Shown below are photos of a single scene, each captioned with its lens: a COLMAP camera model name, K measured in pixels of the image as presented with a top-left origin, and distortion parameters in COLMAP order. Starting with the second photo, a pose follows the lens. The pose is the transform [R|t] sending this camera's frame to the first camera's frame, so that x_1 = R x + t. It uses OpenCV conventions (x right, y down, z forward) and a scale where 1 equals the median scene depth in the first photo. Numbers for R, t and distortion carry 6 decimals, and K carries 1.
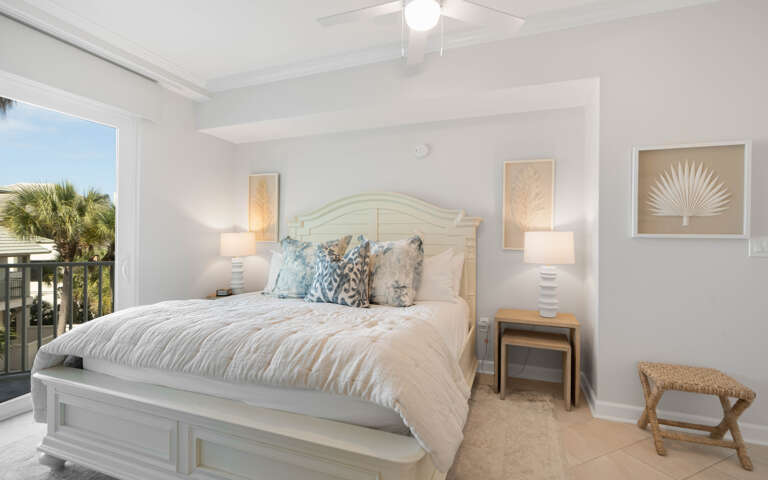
lens RADIAL K [[348.4, 0, 384.0], [0, 348.4, 240.0], [0, 0, 1]] dist [0.000306, -0.000006]
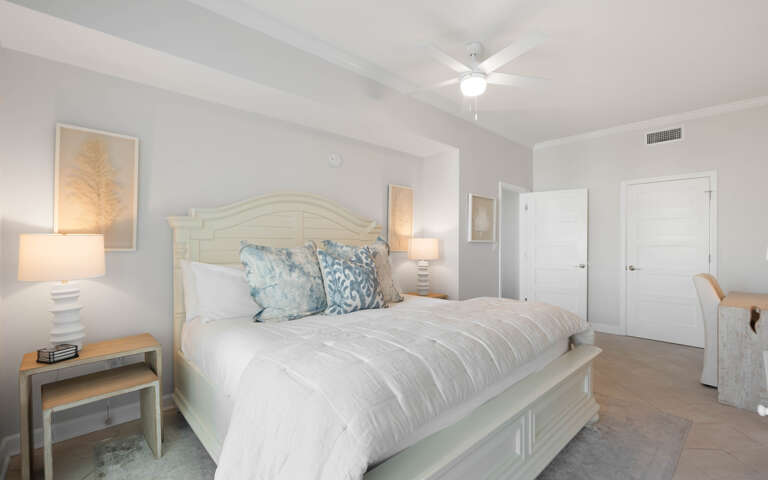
lens RADIAL K [[345.3, 0, 384.0], [0, 345.3, 240.0], [0, 0, 1]] dist [0.021100, 0.000057]
pose [[0.455205, 0.001672, 0.890385, -0.932951], [0.008363, 0.999946, -0.006153, -0.007270], [-0.890347, 0.010248, 0.455166, 0.478228]]
